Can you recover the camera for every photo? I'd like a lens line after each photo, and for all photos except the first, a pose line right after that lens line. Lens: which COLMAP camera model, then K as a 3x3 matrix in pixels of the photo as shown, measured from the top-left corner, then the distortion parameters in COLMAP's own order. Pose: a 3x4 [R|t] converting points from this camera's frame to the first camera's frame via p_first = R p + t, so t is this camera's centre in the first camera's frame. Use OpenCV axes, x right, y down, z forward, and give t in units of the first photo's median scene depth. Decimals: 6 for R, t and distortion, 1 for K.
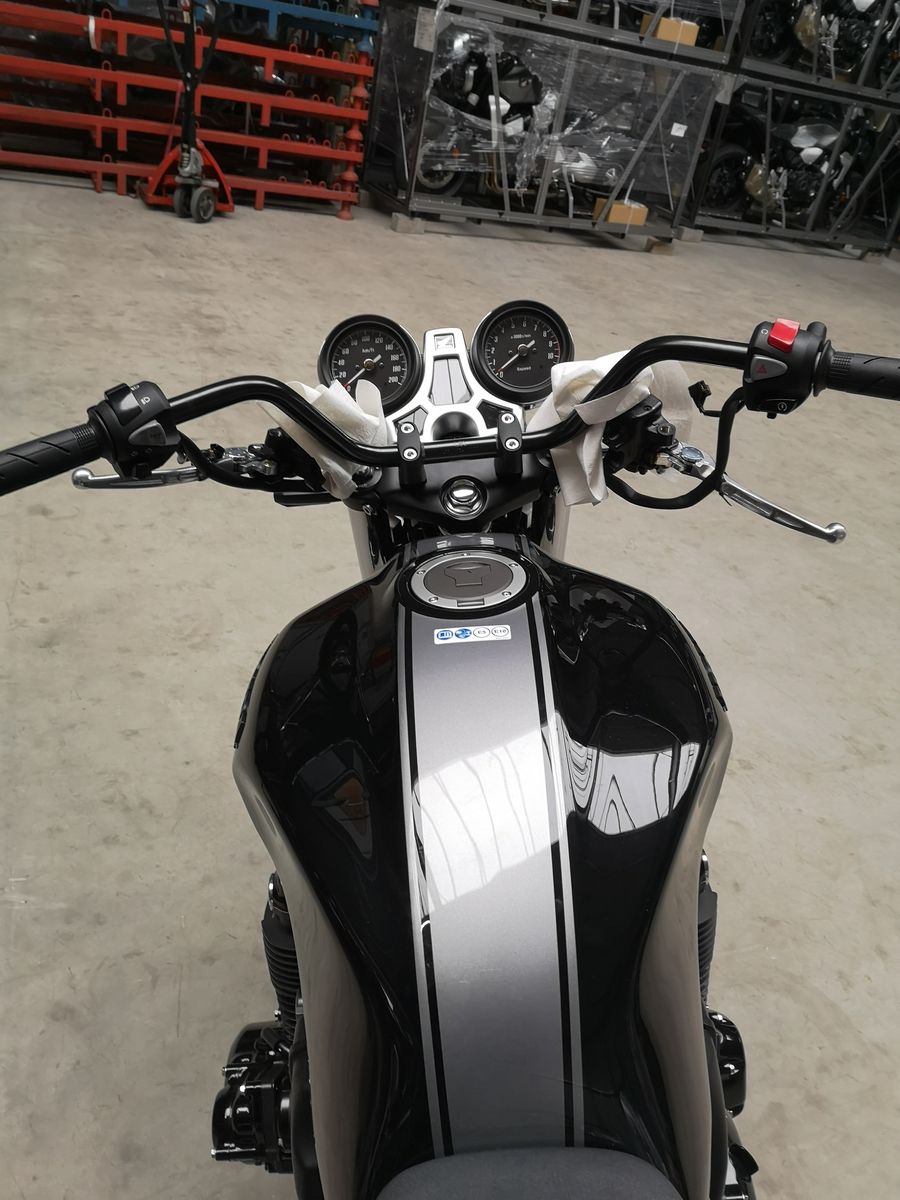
lens RADIAL K [[946.4, 0, 450.0], [0, 946.4, 600.0], [0, 0, 1]] dist [-0.003827, -0.015385]
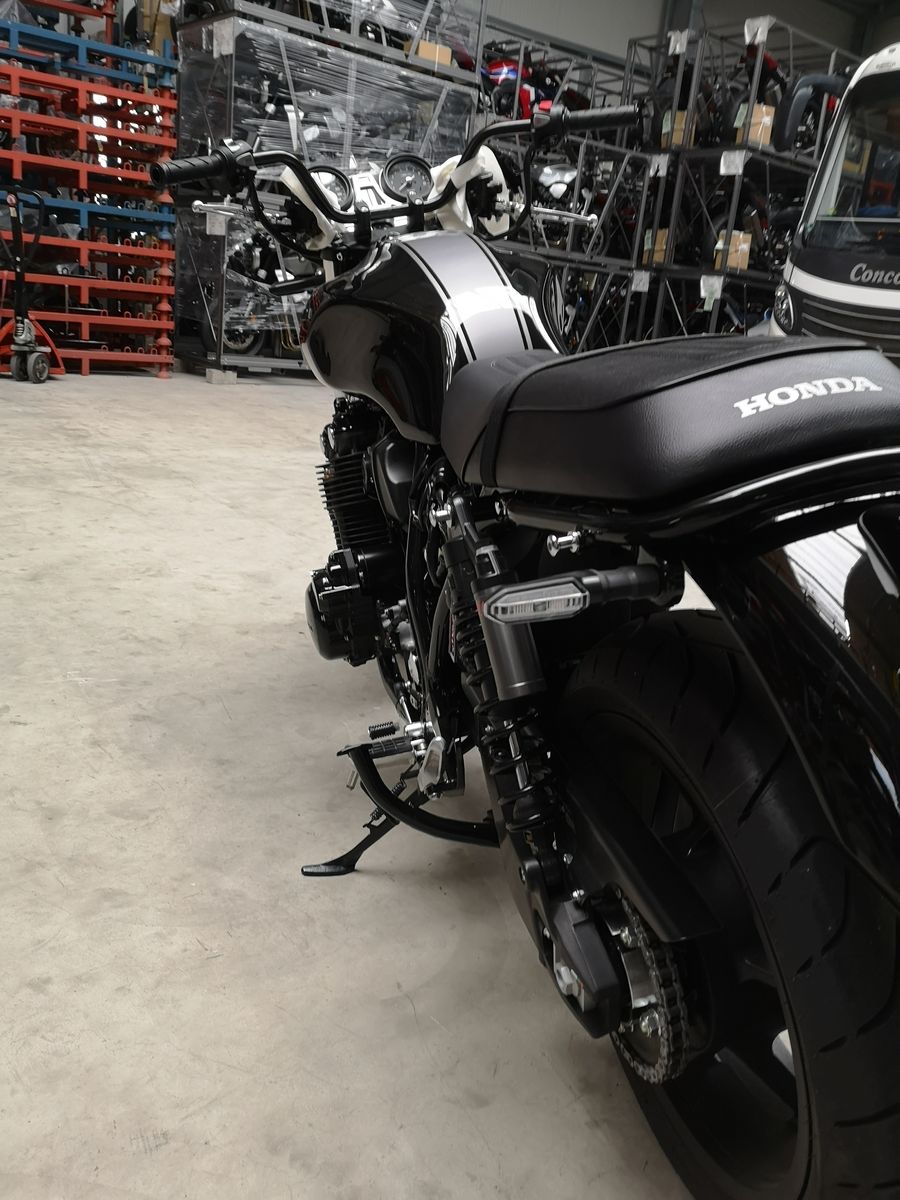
lens RADIAL K [[933.6, 0, 450.0], [0, 933.6, 600.0], [0, 0, 1]] dist [-0.000070, -0.025369]
pose [[0.967454, -0.148943, 0.204572, -0.052895], [0.187262, 0.965131, -0.182907, 0.135406], [-0.170196, 0.215263, 0.961611, -0.085230]]
